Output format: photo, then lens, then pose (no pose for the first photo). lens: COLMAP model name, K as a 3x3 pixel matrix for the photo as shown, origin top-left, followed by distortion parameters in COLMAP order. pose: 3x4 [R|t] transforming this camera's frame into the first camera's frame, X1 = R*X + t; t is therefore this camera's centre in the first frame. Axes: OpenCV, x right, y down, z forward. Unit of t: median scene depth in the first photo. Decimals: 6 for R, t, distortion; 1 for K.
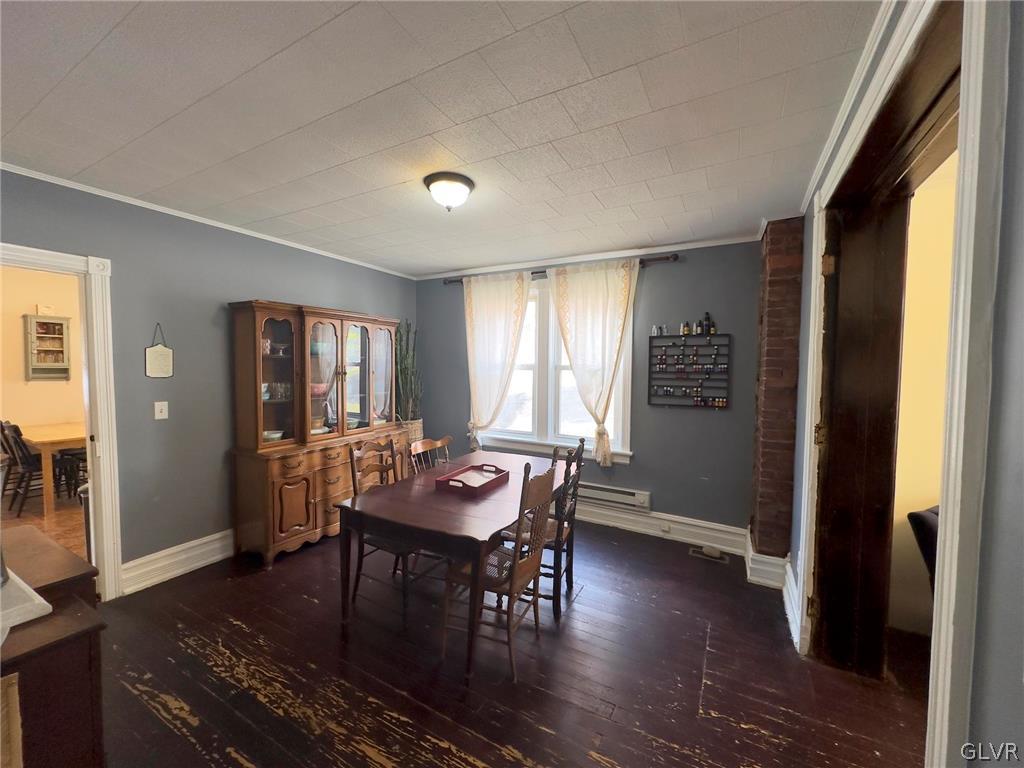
lens RADIAL K [[408.9, 0, 508.8], [0, 408.9, 381.8], [0, 0, 1]] dist [0.000302, -0.000319]
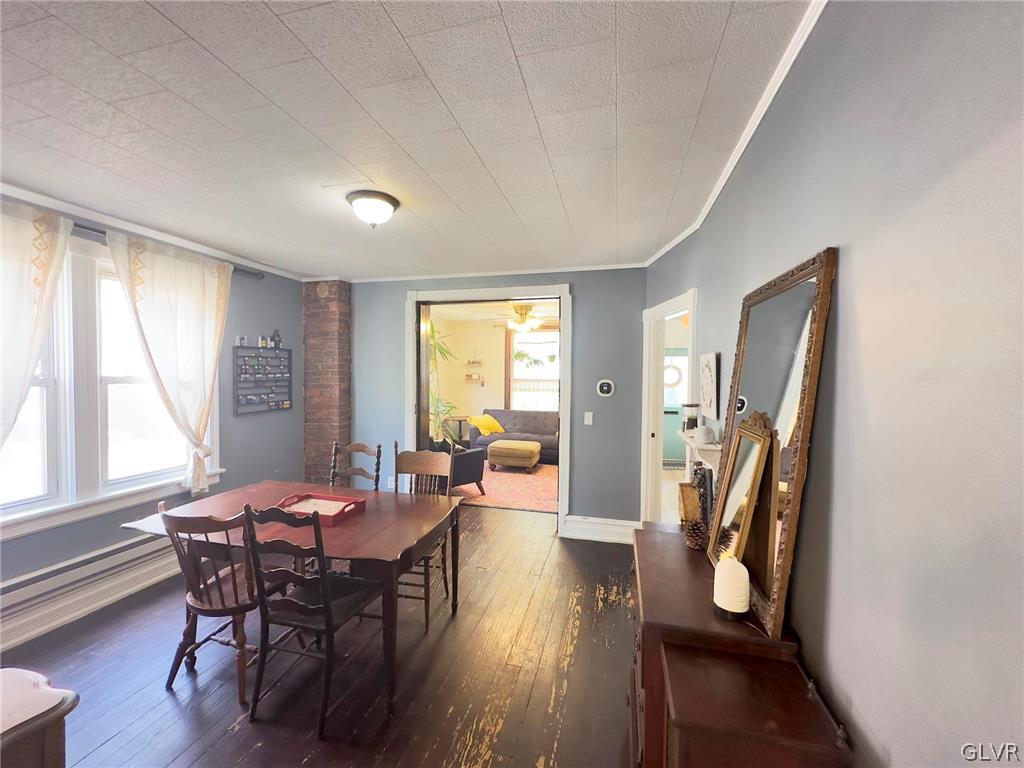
lens RADIAL K [[408.9, 0, 516.2], [0, 408.9, 382.0], [0, 0, 1]] dist [0.000302, -0.000319]
pose [[-0.263053, -0.037071, 0.964069, -0.816276], [0.029960, 0.998466, 0.046569, -0.051732], [-0.964316, 0.041134, -0.261539, 0.630541]]
